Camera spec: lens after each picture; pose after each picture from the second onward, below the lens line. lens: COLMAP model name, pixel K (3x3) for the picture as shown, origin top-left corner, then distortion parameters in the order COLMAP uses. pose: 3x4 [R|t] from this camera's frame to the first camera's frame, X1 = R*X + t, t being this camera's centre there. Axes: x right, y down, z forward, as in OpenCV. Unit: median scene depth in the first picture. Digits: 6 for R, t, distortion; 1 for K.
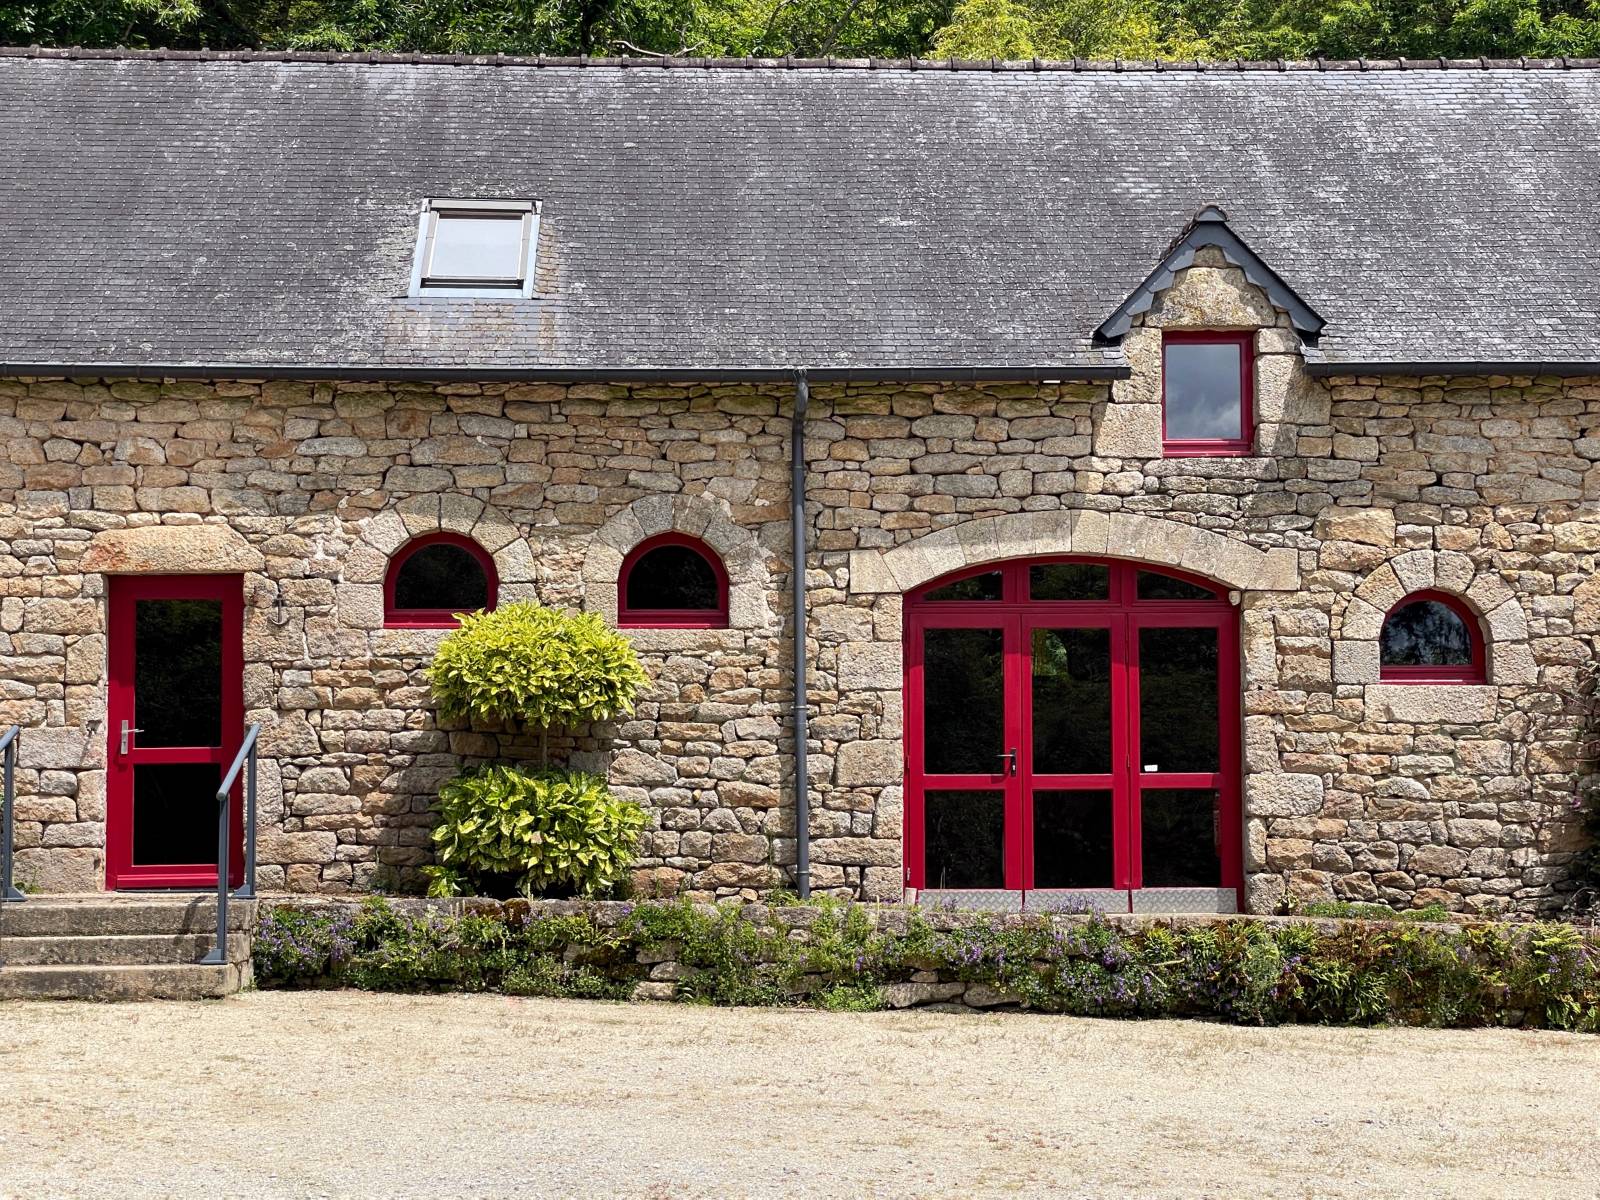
lens RADIAL K [[2385.2, 0, 801.2], [0, 2385.2, 408.1], [0, 0, 1]] dist [-0.013508, 0.069825]
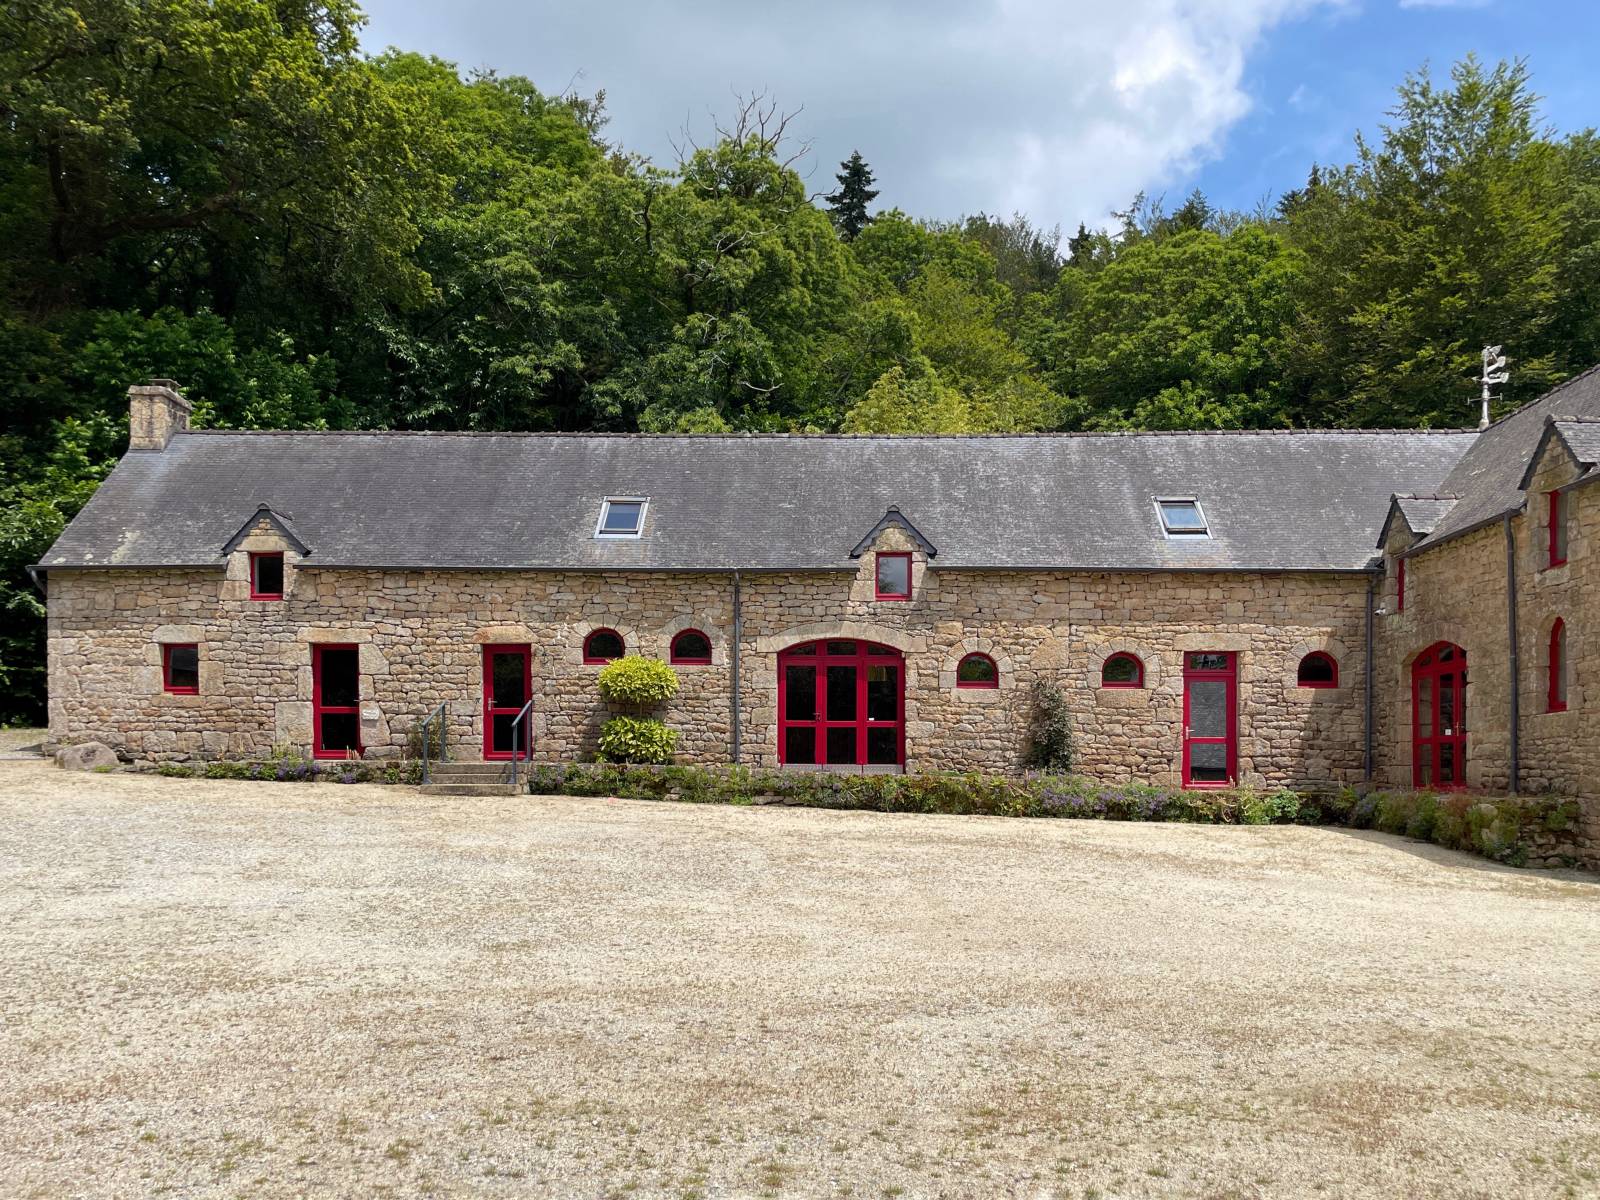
lens RADIAL K [[1240.1, 0, 800.0], [0, 1240.1, 600.0], [0, 0, 1]] dist [-0.006498, -0.001113]
pose [[0.997043, 0.002362, -0.076810, 0.174595], [0.001877, 0.998481, 0.055067, -0.056123], [0.076824, -0.055048, 0.995524, -0.363339]]
